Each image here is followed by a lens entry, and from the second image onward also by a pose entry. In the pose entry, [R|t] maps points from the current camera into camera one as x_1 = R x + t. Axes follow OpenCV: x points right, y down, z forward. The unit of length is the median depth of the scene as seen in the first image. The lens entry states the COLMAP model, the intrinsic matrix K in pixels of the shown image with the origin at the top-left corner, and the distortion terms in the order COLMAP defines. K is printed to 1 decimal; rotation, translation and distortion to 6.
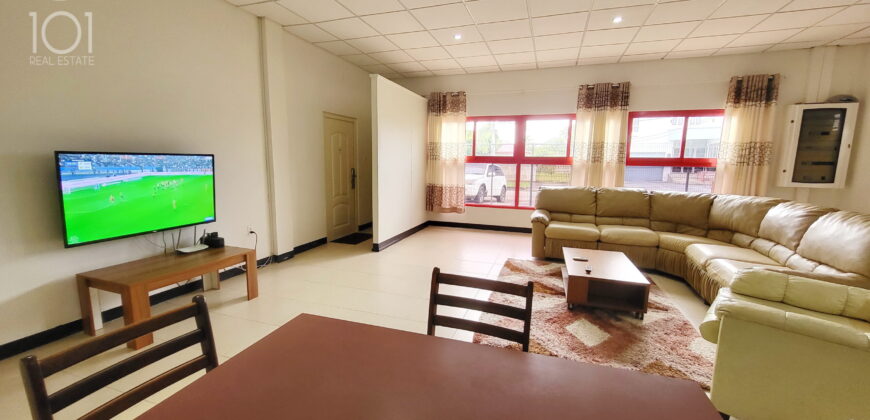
lens RADIAL K [[343.7, 0, 428.2], [0, 343.7, 209.8], [0, 0, 1]] dist [-0.000378, -0.000259]
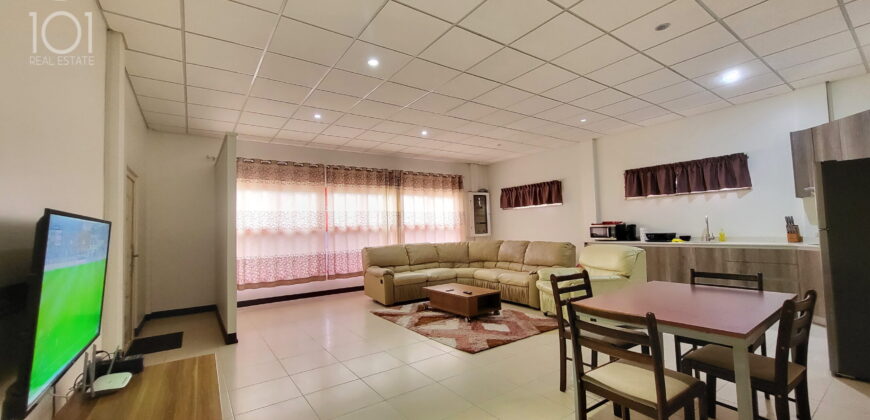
lens RADIAL K [[343.7, 0, 428.2], [0, 343.7, 209.8], [0, 0, 1]] dist [-0.000378, -0.000259]
pose [[0.587306, 0.013658, 0.809250, -0.578834], [0.157583, 0.978794, -0.130883, -0.006423], [-0.793877, 0.204392, 0.572699, 0.141810]]
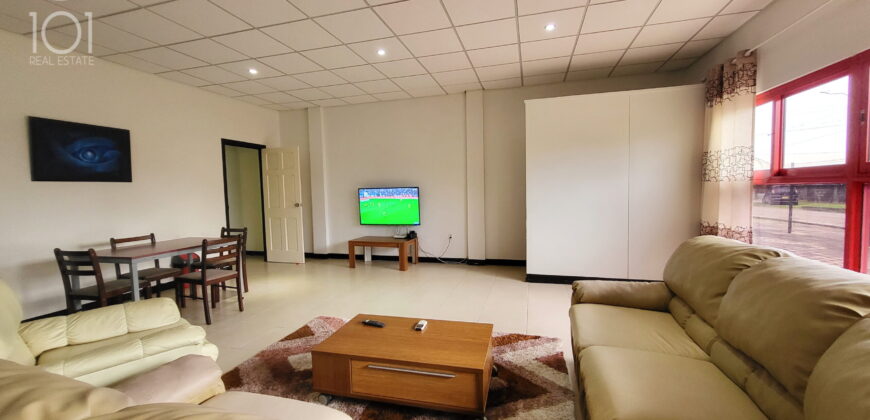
lens RADIAL K [[343.9, 0, 435.0], [0, 343.9, 210.0], [0, 0, 1]] dist [0.005014, 0.000200]
pose [[0.069289, 0.045956, -0.996538, 0.852946], [-0.123556, 0.991642, 0.037140, -0.089359], [0.989916, 0.120555, 0.074388, 0.722648]]
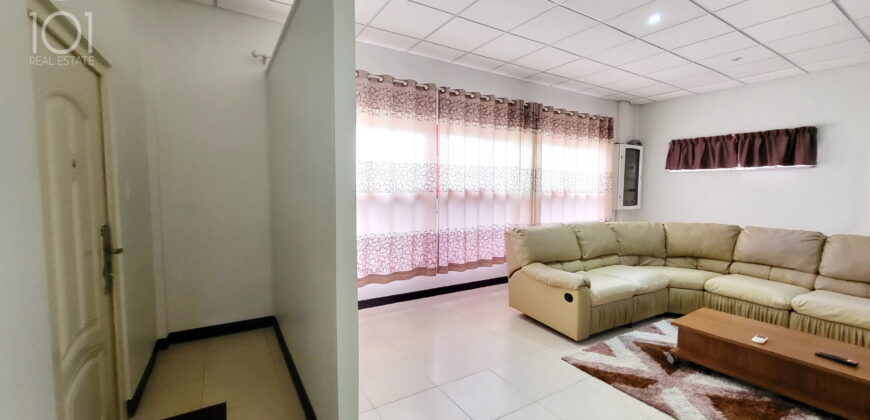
lens RADIAL K [[343.7, 0, 428.2], [0, 343.7, 209.8], [0, 0, 1]] dist [-0.000378, -0.000259]
pose [[0.633445, -0.060034, 0.771455, -0.363183], [0.112022, 0.993598, -0.014661, -0.132868], [-0.765636, 0.095707, 0.636114, 0.791161]]
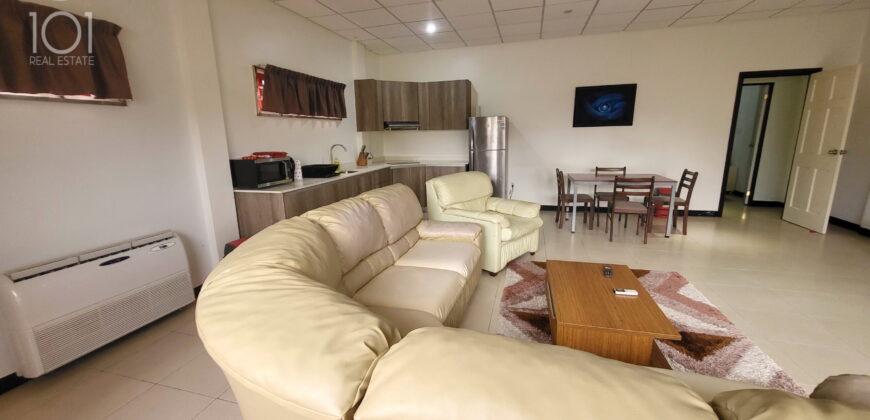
lens RADIAL K [[343.7, 0, 428.2], [0, 343.7, 209.8], [0, 0, 1]] dist [-0.000378, -0.000259]
pose [[-0.998098, 0.021475, -0.057790, 0.646907], [-0.000171, 0.936400, 0.350935, -0.175701], [0.061651, 0.350277, -0.934615, 1.162497]]
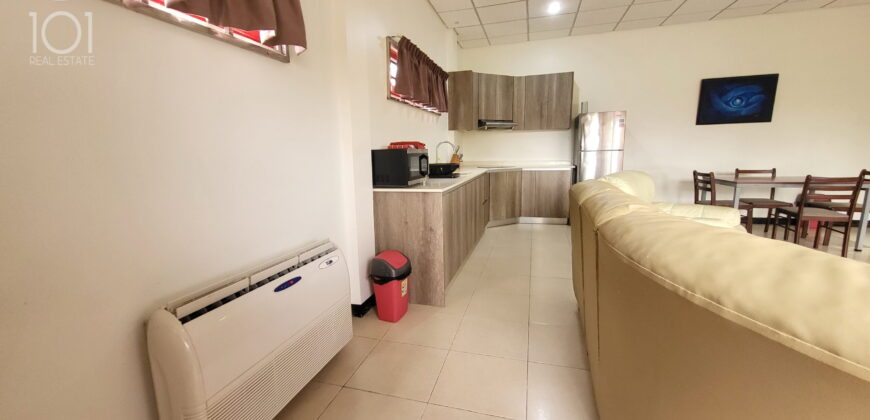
lens RADIAL K [[343.7, 0, 428.2], [0, 343.7, 209.8], [0, 0, 1]] dist [-0.000378, -0.000259]
pose [[-0.998679, 0.019397, -0.047586, 0.954831], [0.003800, 0.951366, 0.308040, -0.099952], [0.051247, 0.307452, -0.950183, 0.992915]]
